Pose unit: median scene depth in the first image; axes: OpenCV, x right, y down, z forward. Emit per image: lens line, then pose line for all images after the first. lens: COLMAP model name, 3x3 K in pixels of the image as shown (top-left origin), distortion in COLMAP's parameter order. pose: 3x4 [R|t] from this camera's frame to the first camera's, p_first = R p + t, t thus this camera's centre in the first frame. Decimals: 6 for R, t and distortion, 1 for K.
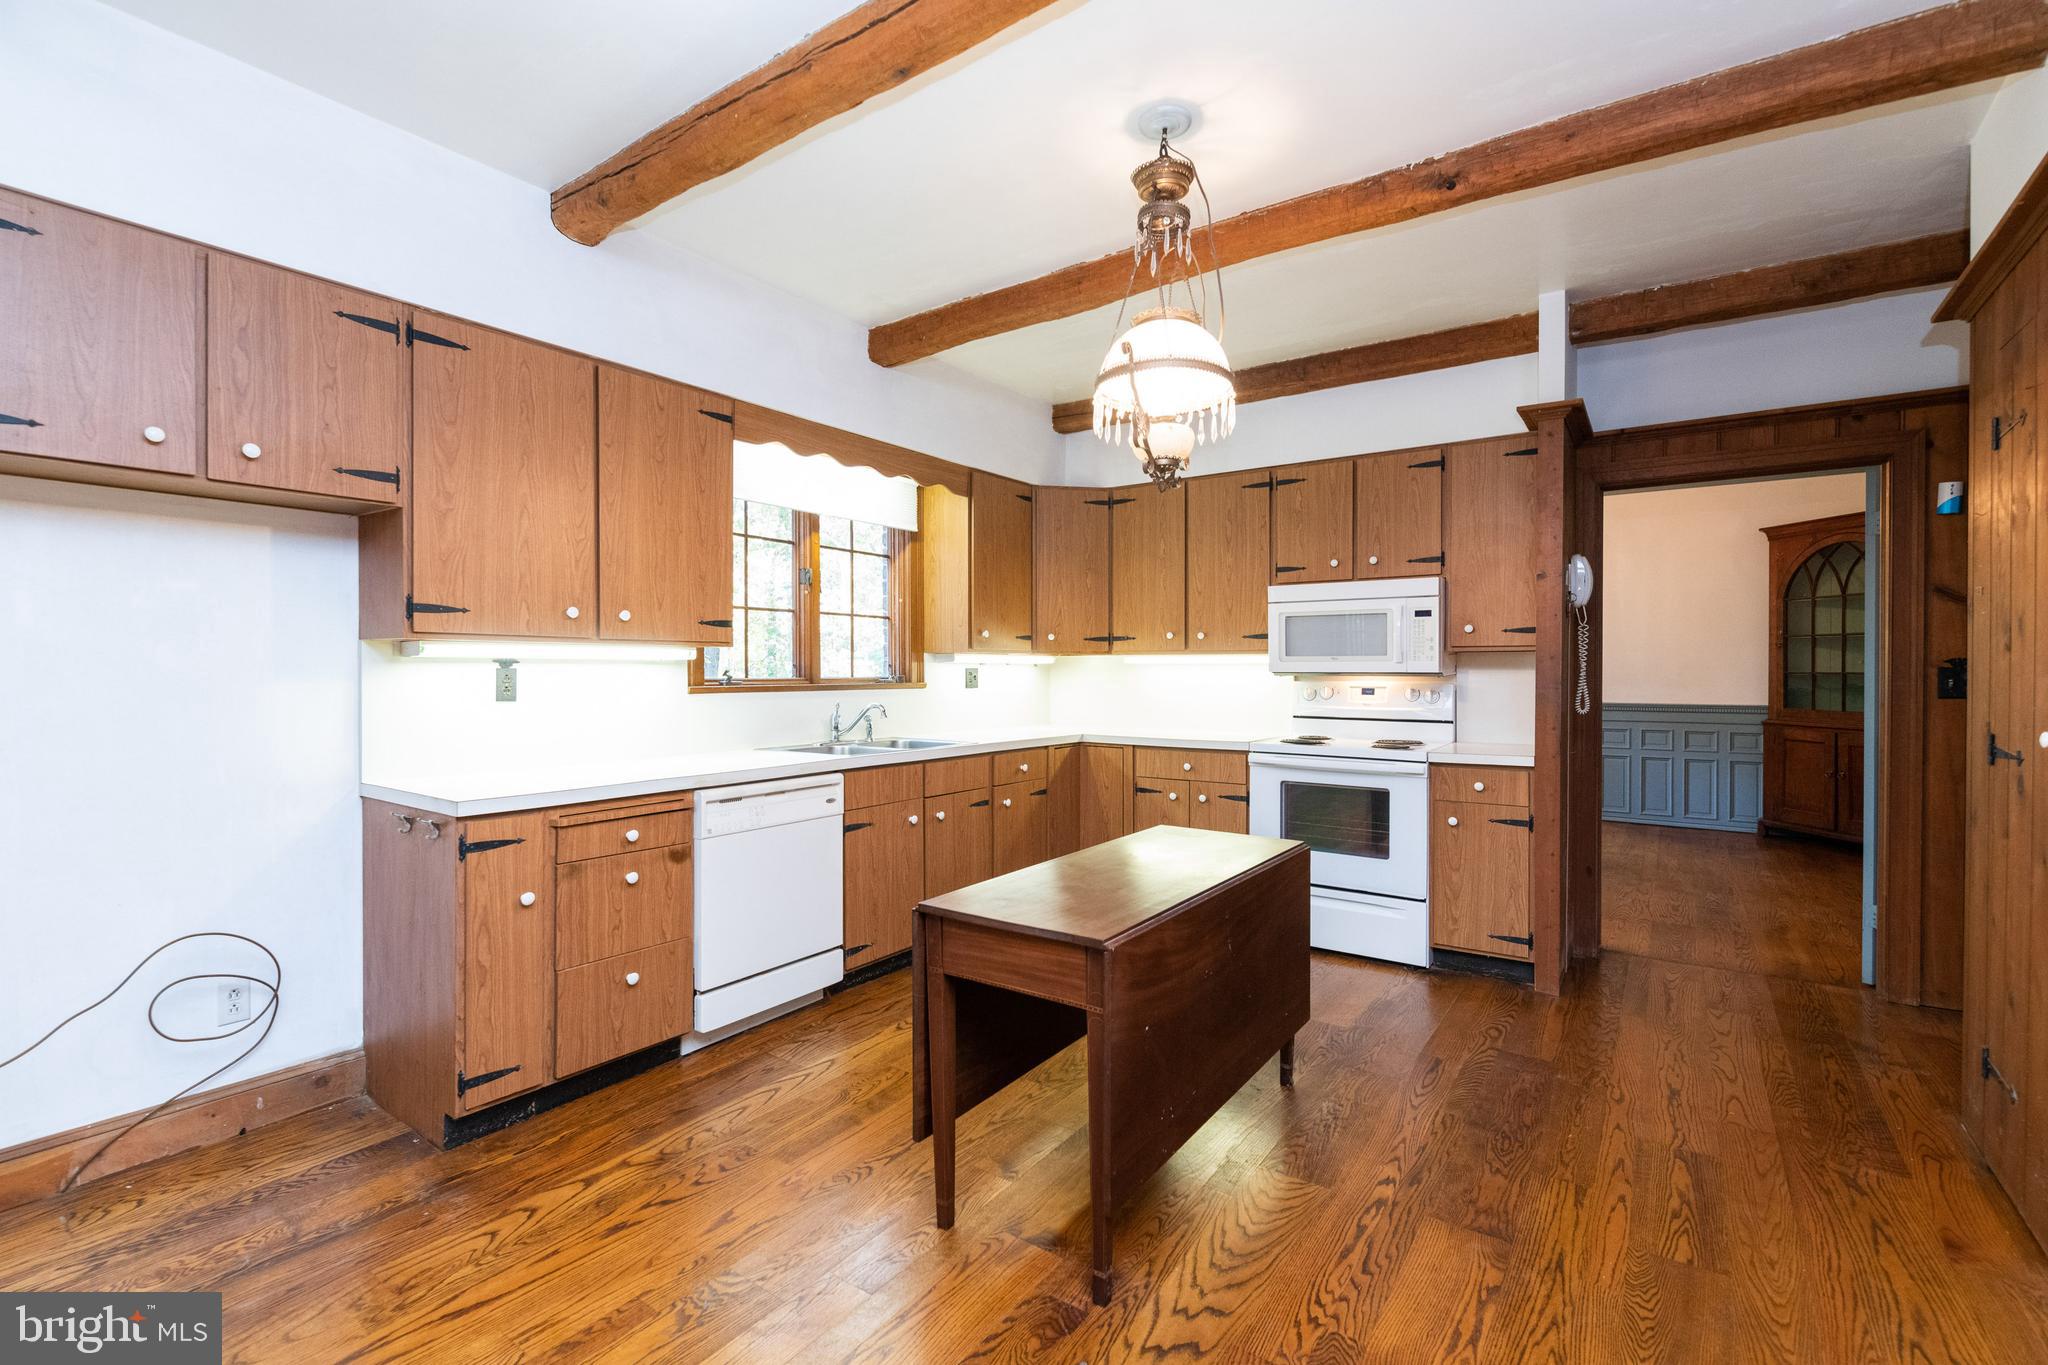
lens RADIAL K [[892.1, 0, 1028.9], [0, 892.1, 671.4], [0, 0, 1]] dist [0.006482, -0.001012]
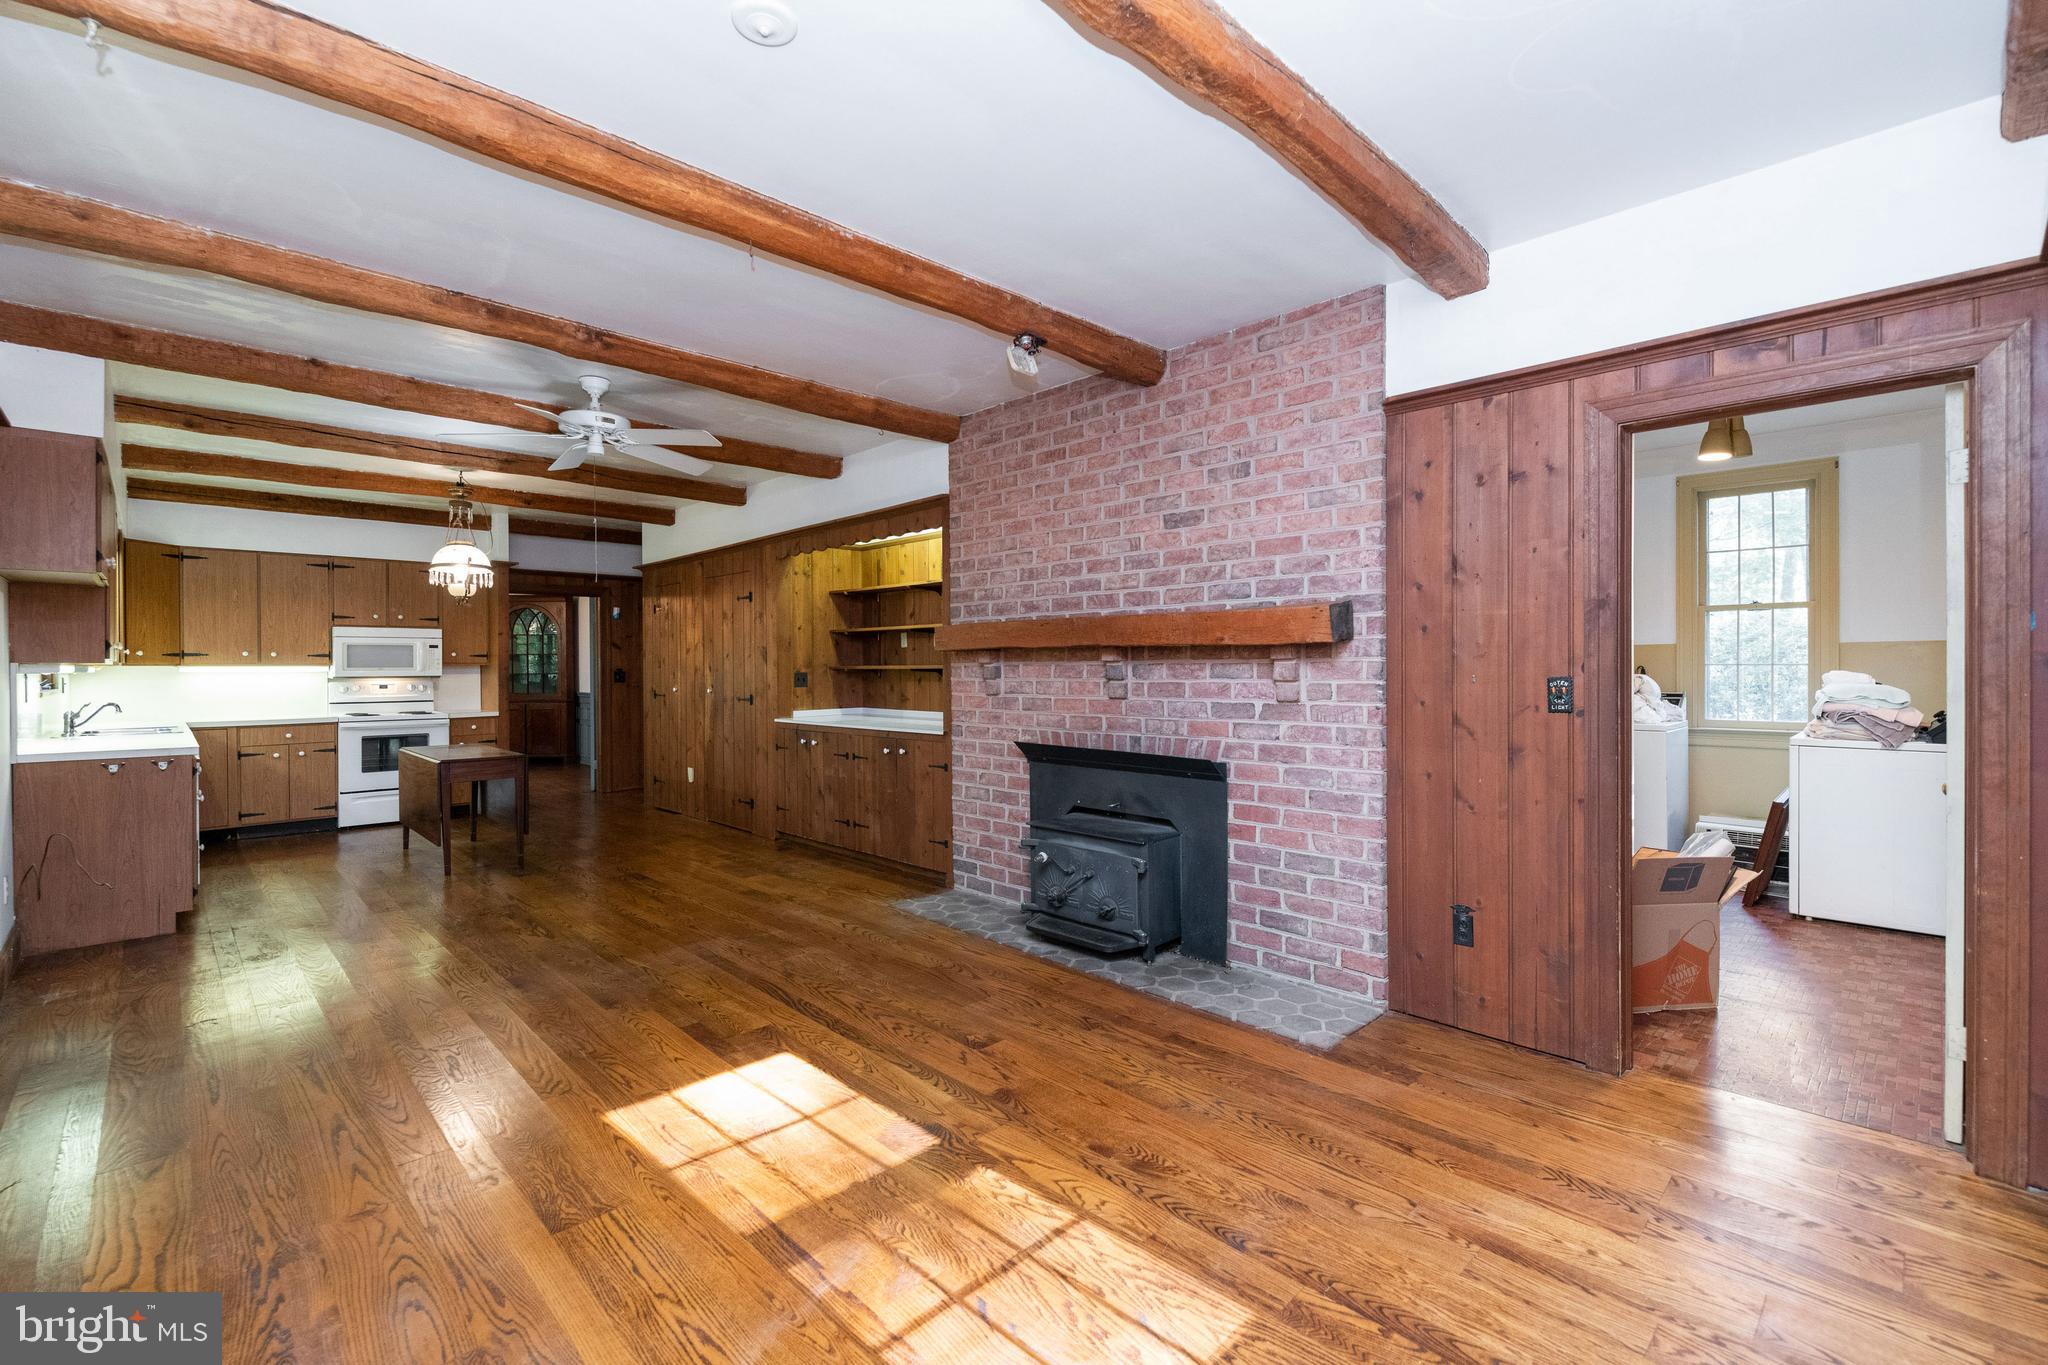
lens RADIAL K [[892.1, 0, 1028.9], [0, 892.1, 671.4], [0, 0, 1]] dist [0.006482, -0.001012]
pose [[0.166144, -0.008229, 0.986067, -1.334633], [0.007483, 0.999947, 0.007084, -0.013207], [-0.986073, 0.006201, 0.166197, -0.664017]]
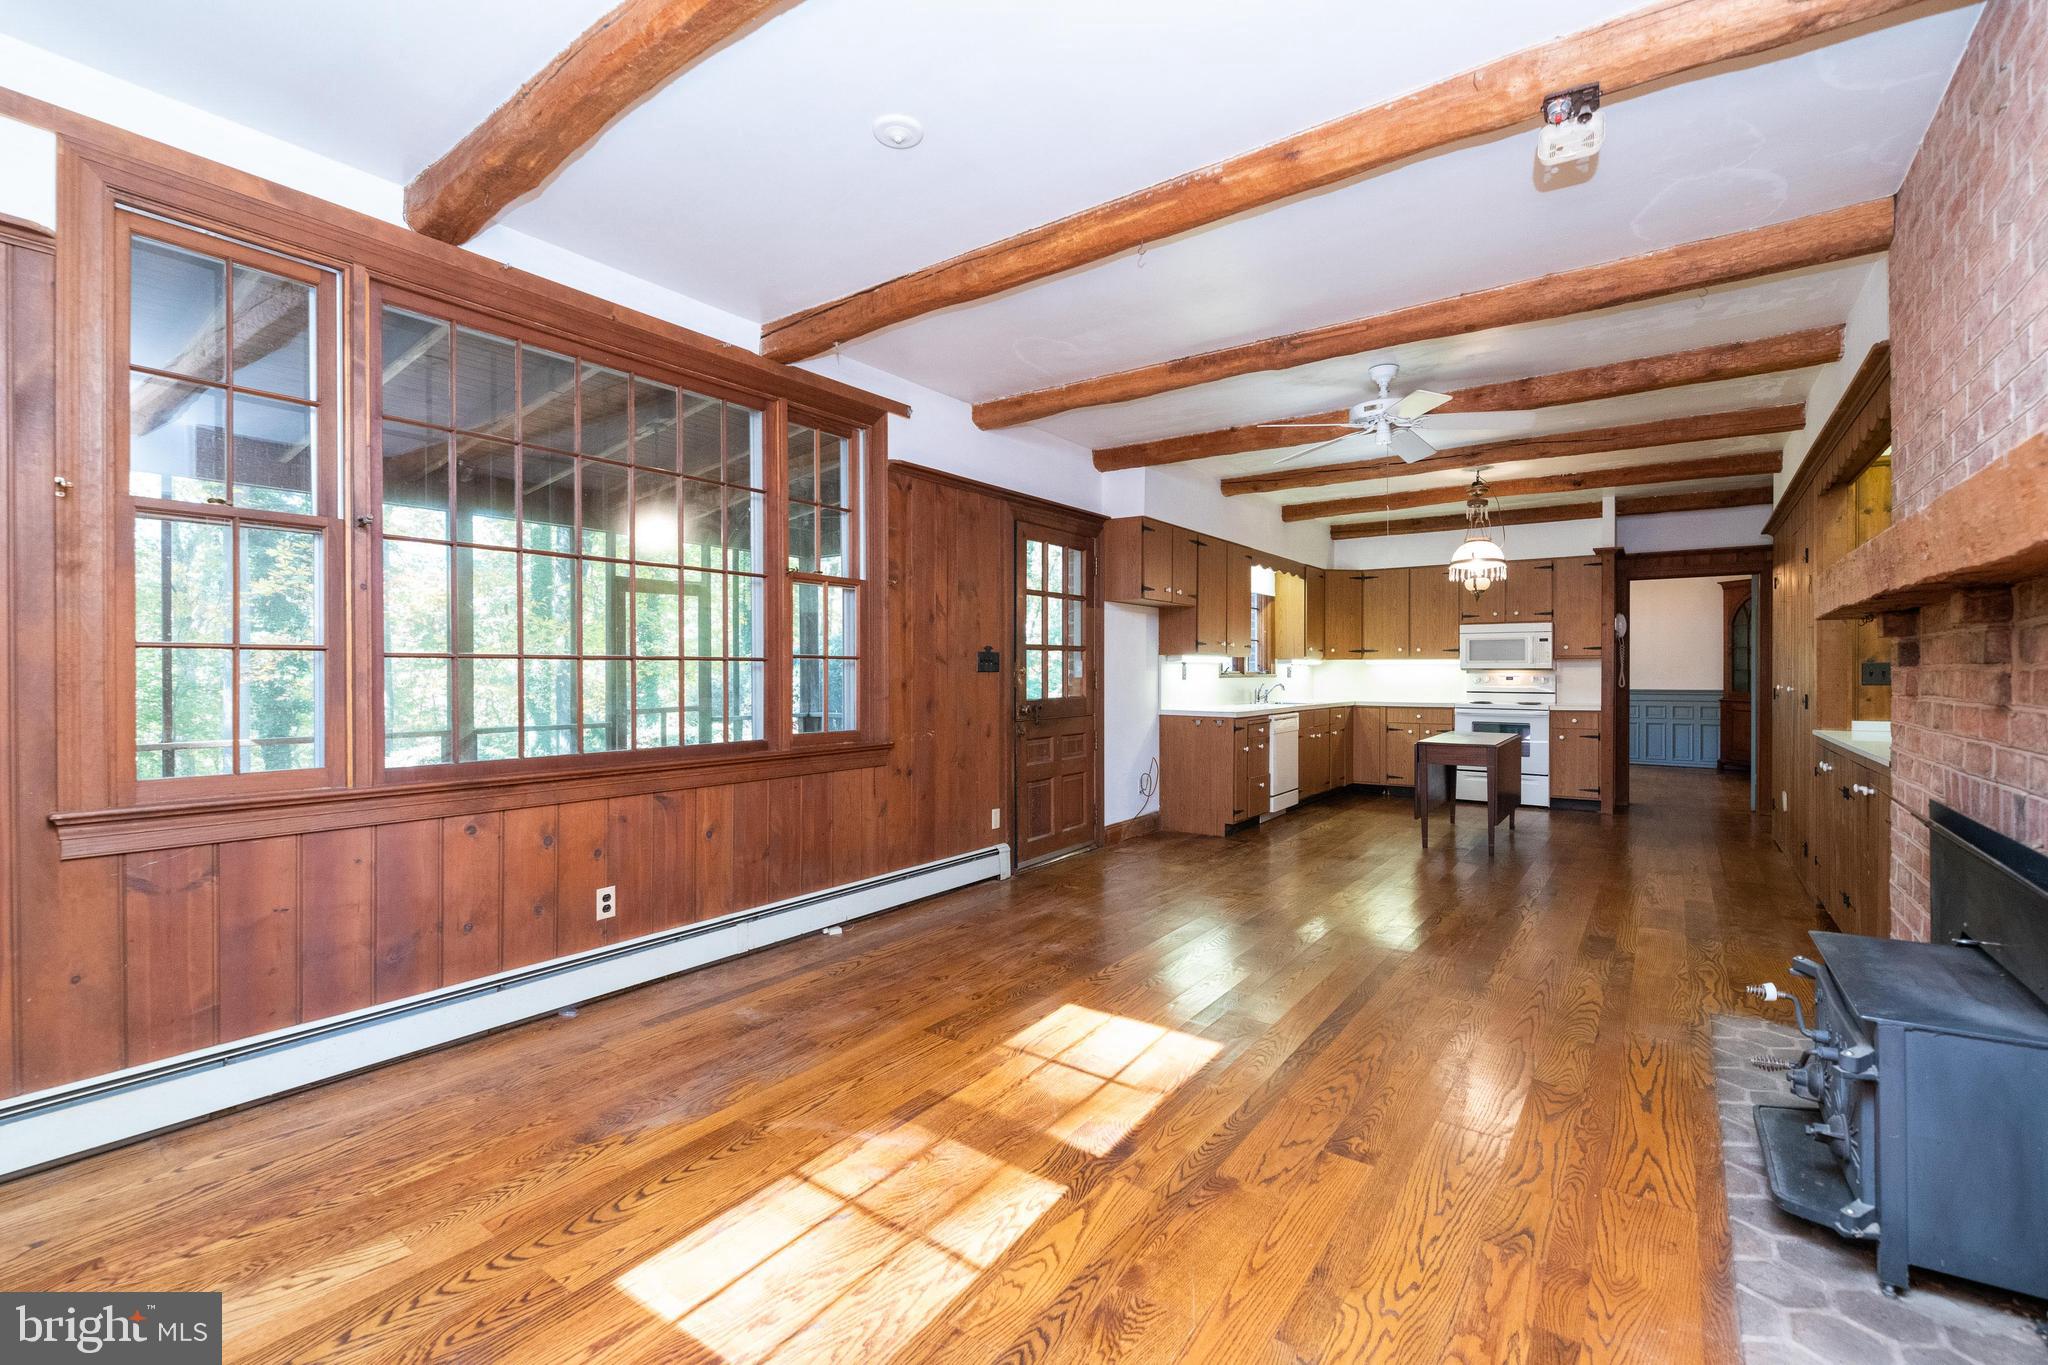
lens RADIAL K [[892.1, 0, 1028.9], [0, 892.1, 671.4], [0, 0, 1]] dist [0.006482, -0.001012]
pose [[0.999997, 0.000220, 0.002339, -0.763840], [-0.000217, 0.999999, -0.001013, 0.010374], [-0.002339, 0.001012, 0.999997, -1.079336]]
